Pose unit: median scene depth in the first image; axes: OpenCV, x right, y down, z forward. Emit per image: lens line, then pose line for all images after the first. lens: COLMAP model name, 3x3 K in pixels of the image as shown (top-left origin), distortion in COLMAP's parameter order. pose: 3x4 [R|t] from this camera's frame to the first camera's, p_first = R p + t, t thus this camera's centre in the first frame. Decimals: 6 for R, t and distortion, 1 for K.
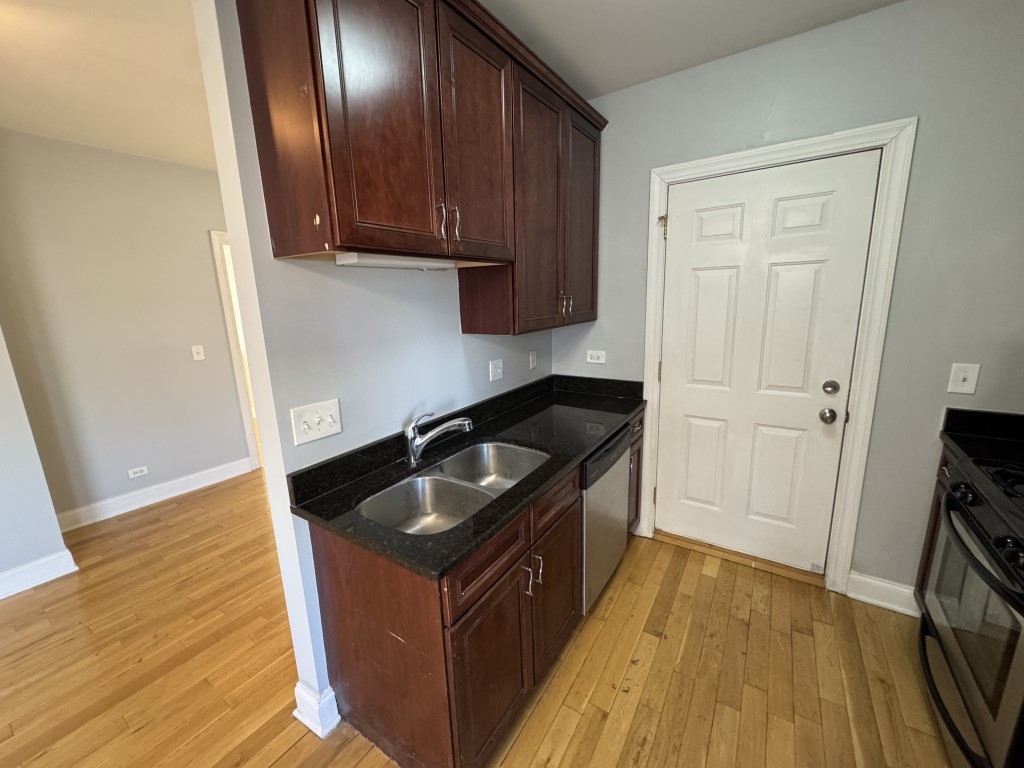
lens RADIAL K [[407.6, 0, 510.6], [0, 407.6, 382.1], [0, 0, 1]] dist [-0.001464, 0.000063]
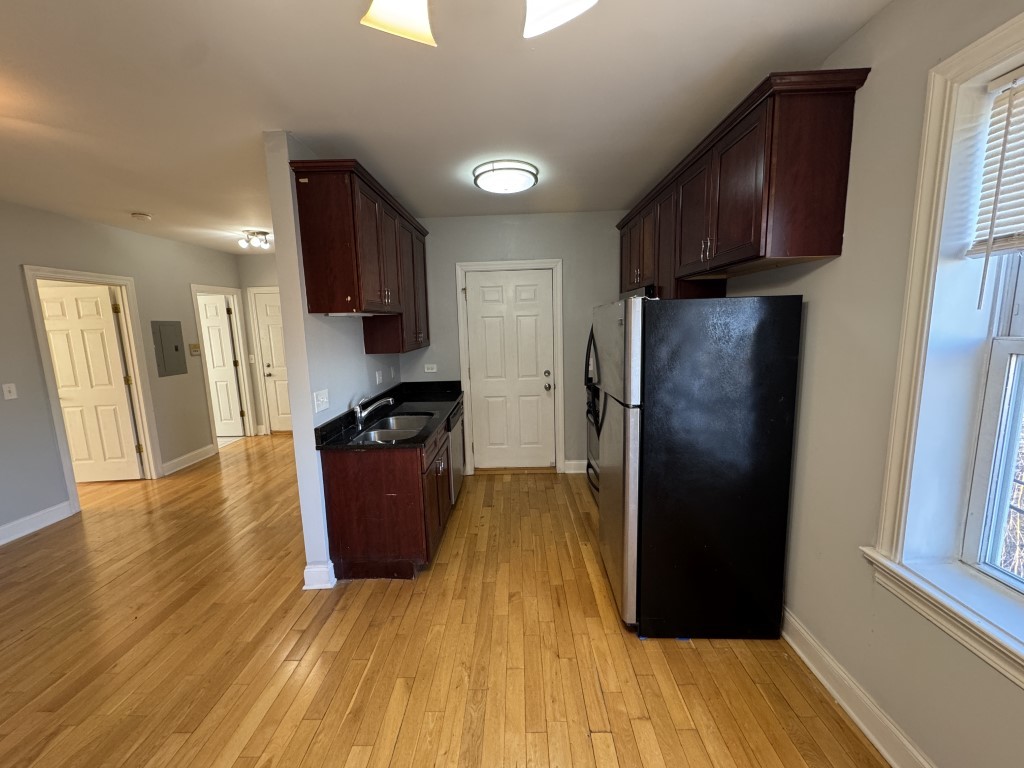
lens RADIAL K [[407.6, 0, 510.6], [0, 407.6, 382.1], [0, 0, 1]] dist [-0.001464, 0.000063]
pose [[0.842929, -0.069225, 0.533553, -0.493548], [0.110967, 0.992735, -0.046508, 0.130262], [-0.526457, 0.098409, 0.844487, -0.666042]]
